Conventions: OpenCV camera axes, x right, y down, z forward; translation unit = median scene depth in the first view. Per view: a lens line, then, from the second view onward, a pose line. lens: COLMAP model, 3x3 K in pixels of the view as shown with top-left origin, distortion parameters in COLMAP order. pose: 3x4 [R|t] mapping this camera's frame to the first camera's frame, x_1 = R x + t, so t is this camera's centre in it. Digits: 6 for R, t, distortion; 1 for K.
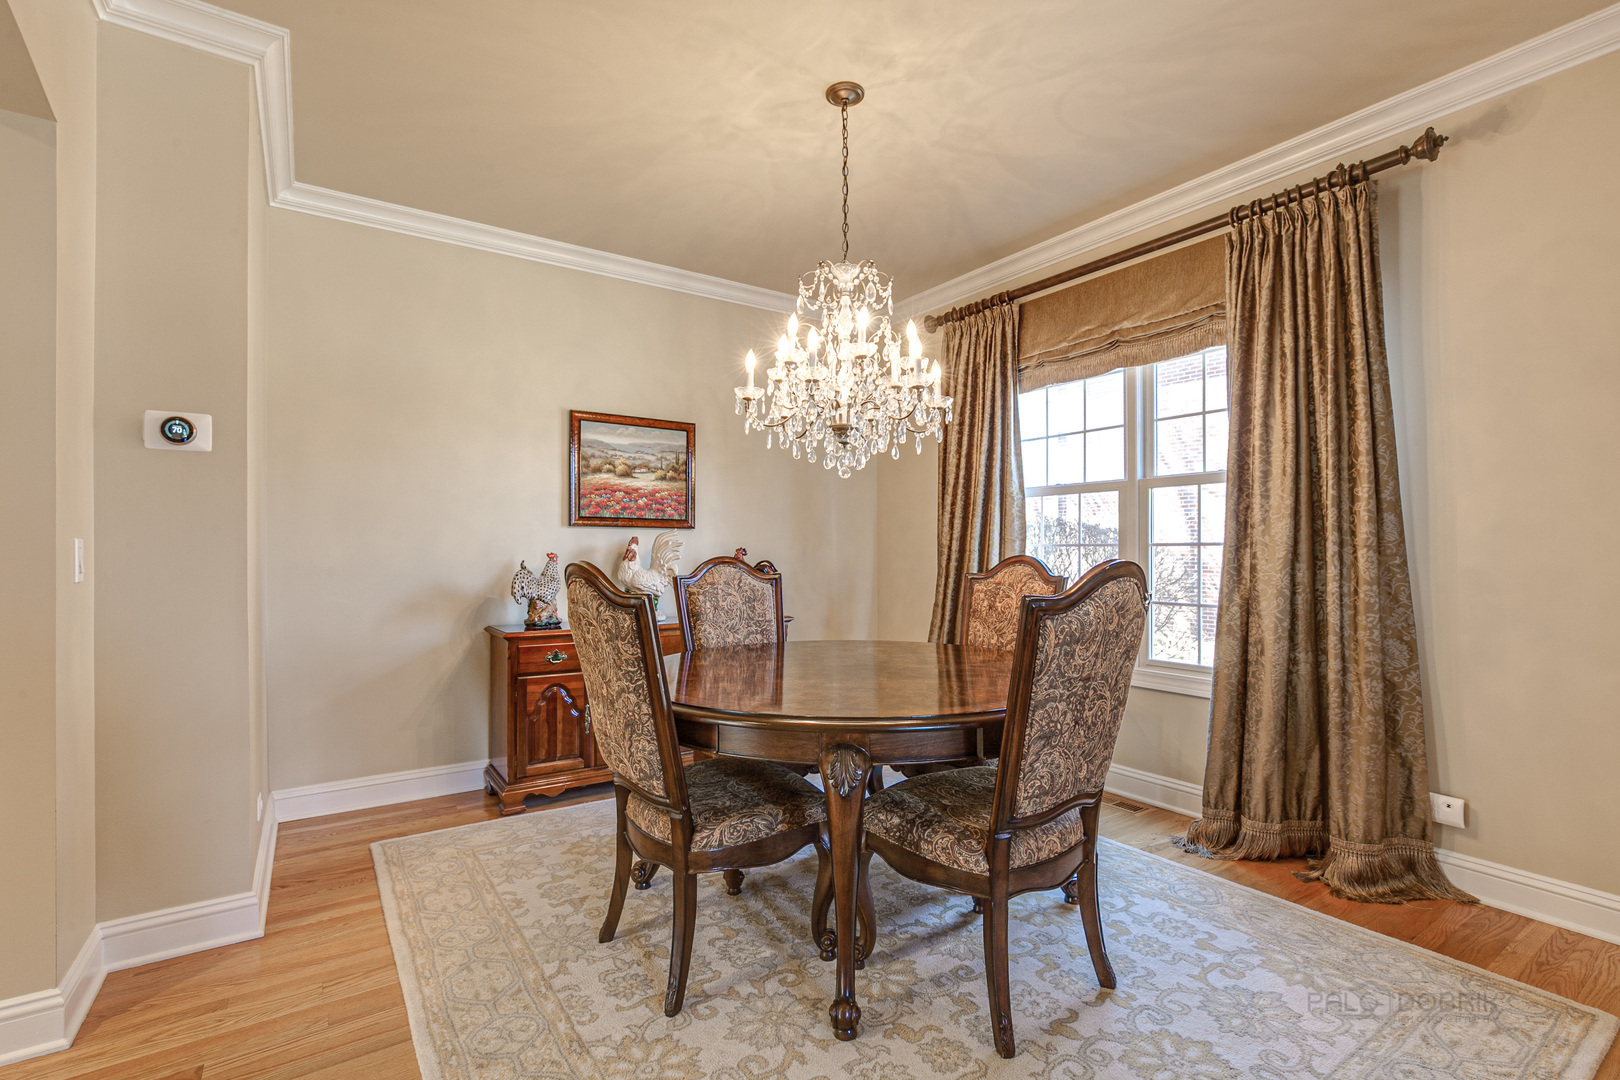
lens RADIAL K [[741.6, 0, 815.2], [0, 741.6, 548.4], [0, 0, 1]] dist [0.000520, 0.000035]
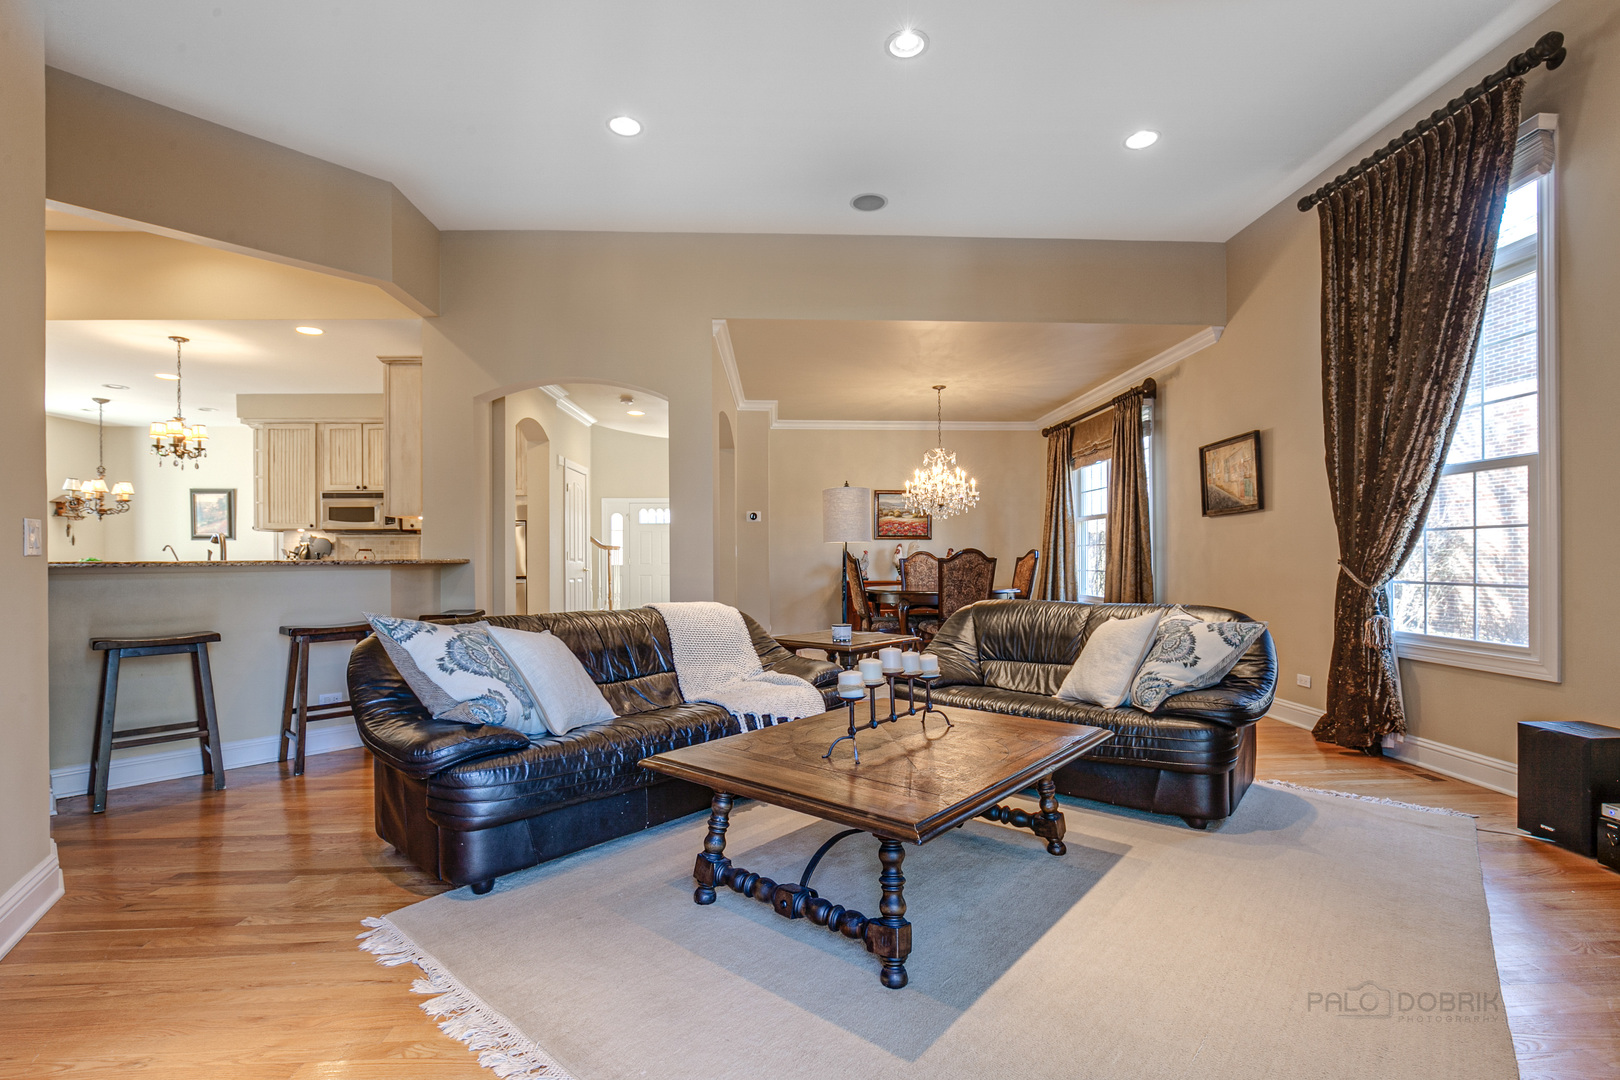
lens RADIAL K [[741.6, 0, 815.2], [0, 741.6, 548.4], [0, 0, 1]] dist [0.000520, 0.000035]
pose [[0.852707, -0.010096, -0.522292, 1.010774], [0.005400, 0.999930, -0.010512, 0.029971], [0.522361, 0.006143, 0.852702, -1.516760]]
